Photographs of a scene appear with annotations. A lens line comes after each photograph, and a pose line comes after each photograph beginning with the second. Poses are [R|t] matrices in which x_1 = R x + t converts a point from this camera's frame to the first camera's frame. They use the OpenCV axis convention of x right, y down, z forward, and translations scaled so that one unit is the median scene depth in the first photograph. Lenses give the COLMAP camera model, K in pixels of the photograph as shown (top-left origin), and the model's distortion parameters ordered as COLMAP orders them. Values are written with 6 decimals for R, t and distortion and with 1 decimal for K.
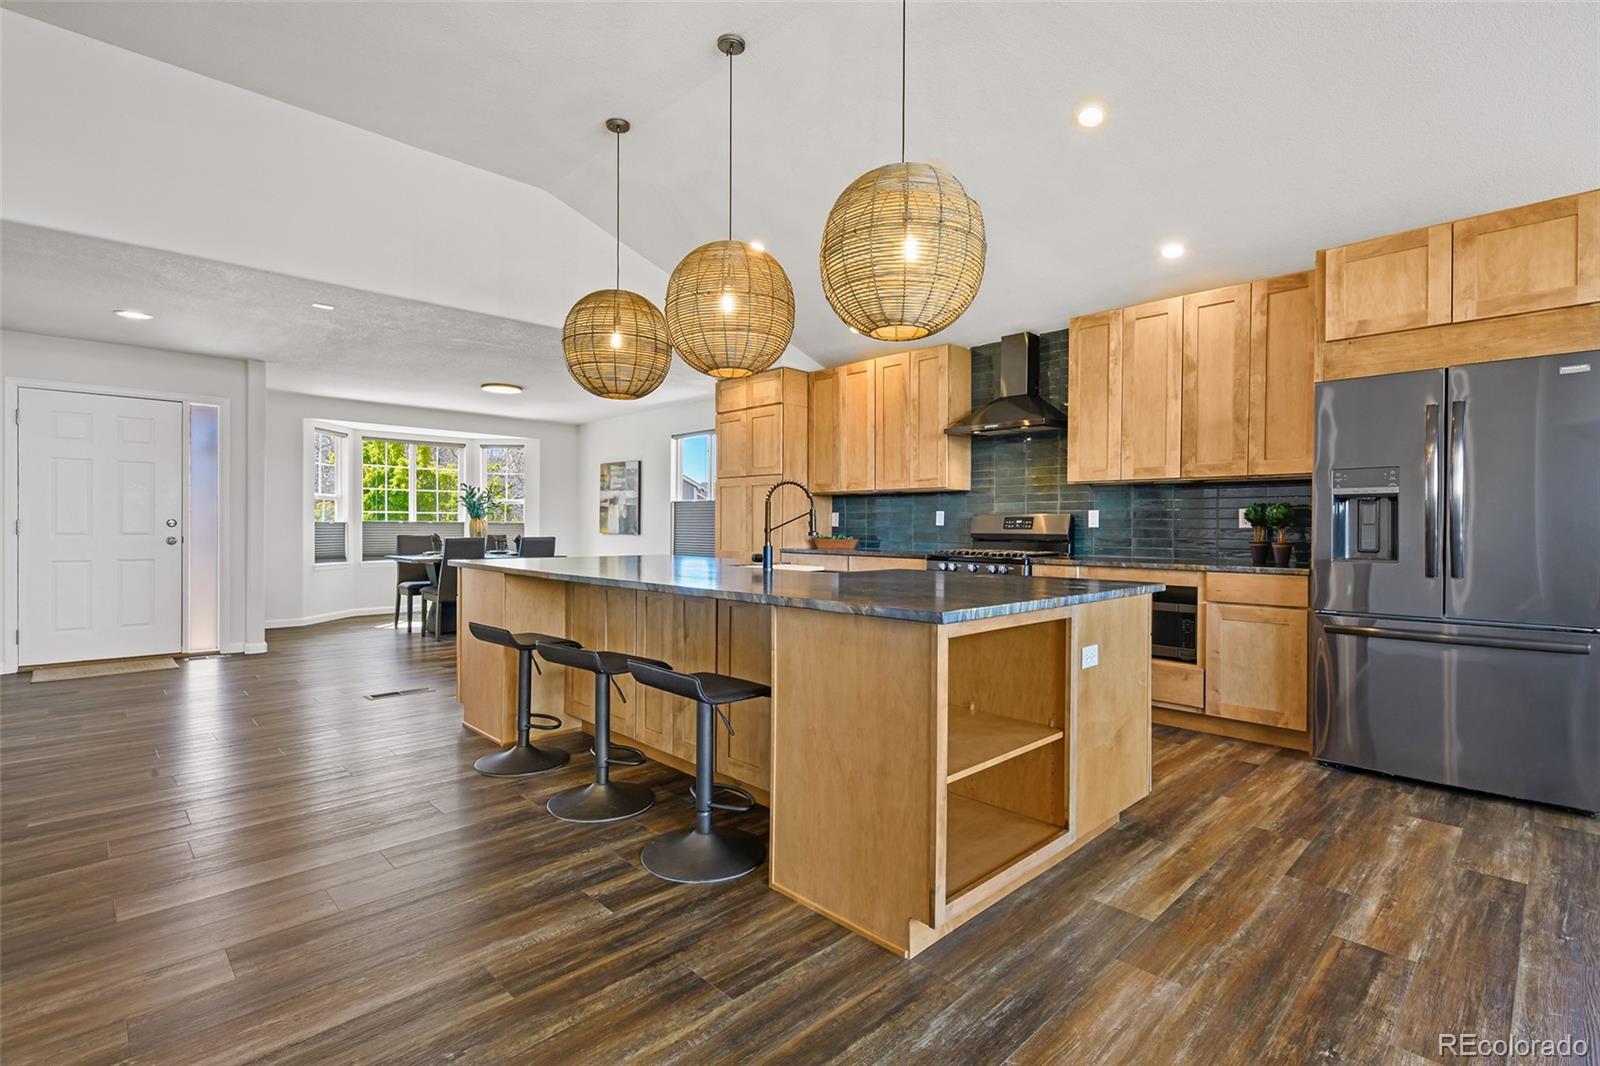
lens RADIAL K [[742.6, 0, 800.0], [0, 742.6, 533.0], [0, 0, 1]] dist [-0.012539, -0.000186]
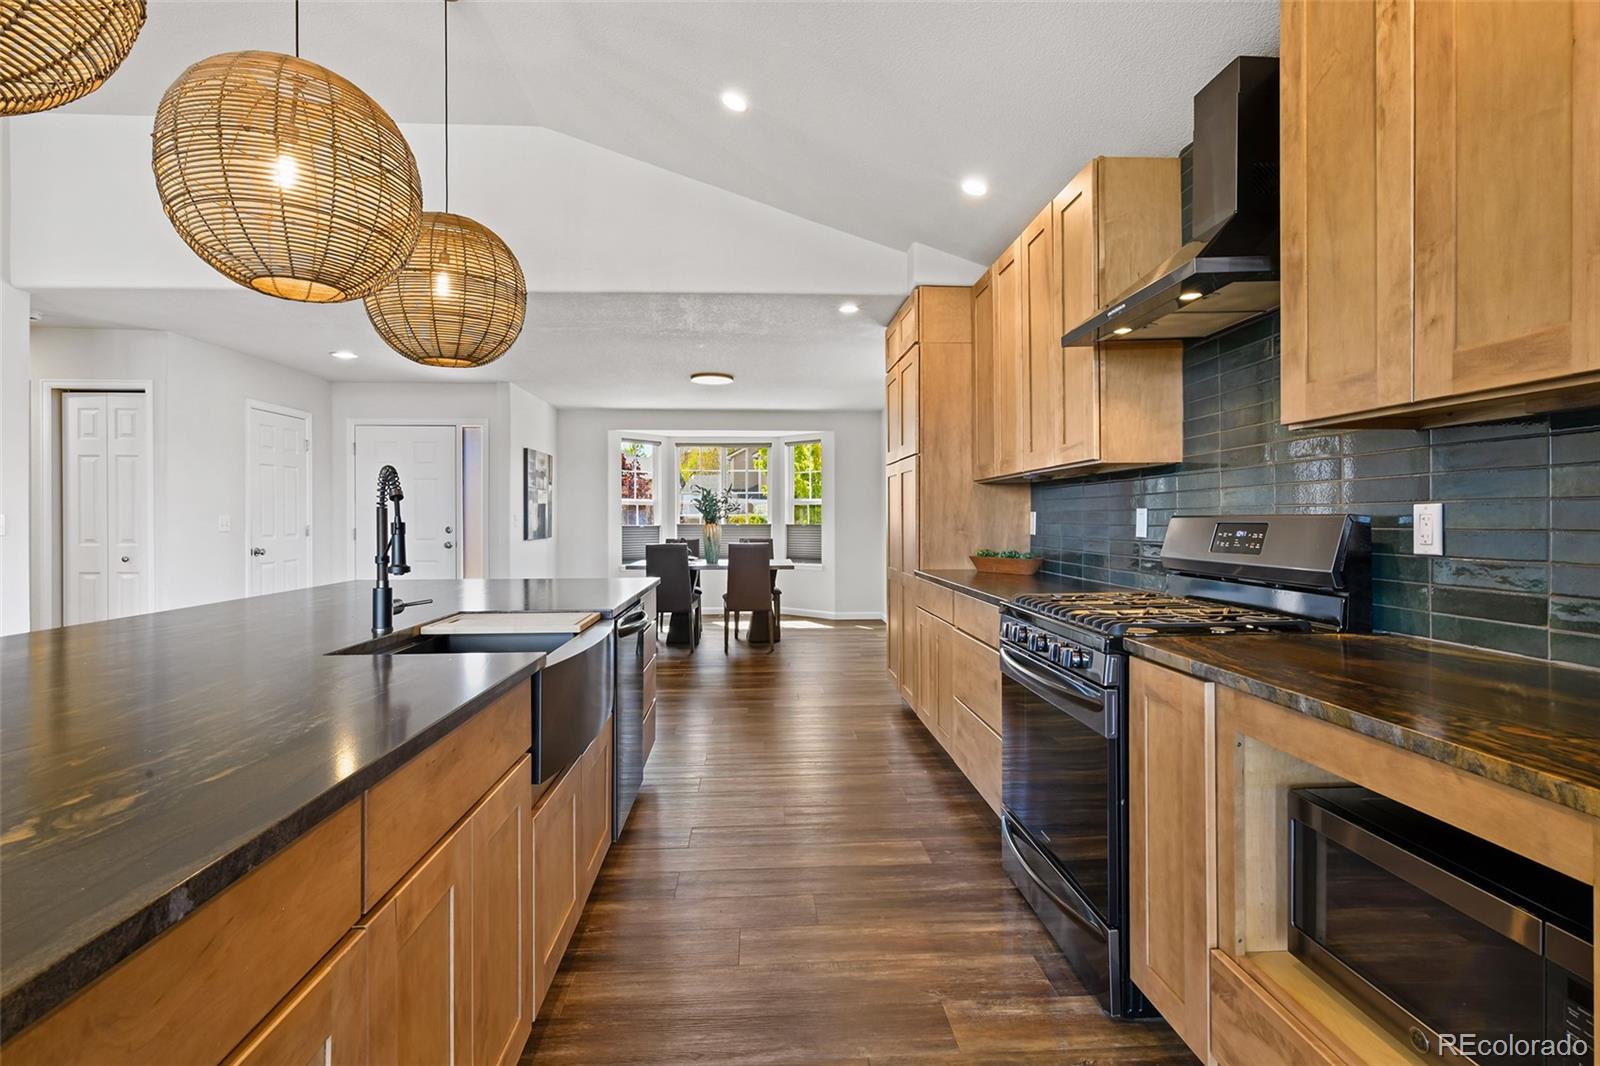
lens RADIAL K [[742.6, 0, 800.0], [0, 742.6, 533.0], [0, 0, 1]] dist [-0.012539, -0.000186]
pose [[0.753652, 0.003553, -0.657264, 0.375845], [0.001508, 0.999973, 0.007136, -0.018170], [0.657272, -0.006369, 0.753627, 0.525321]]
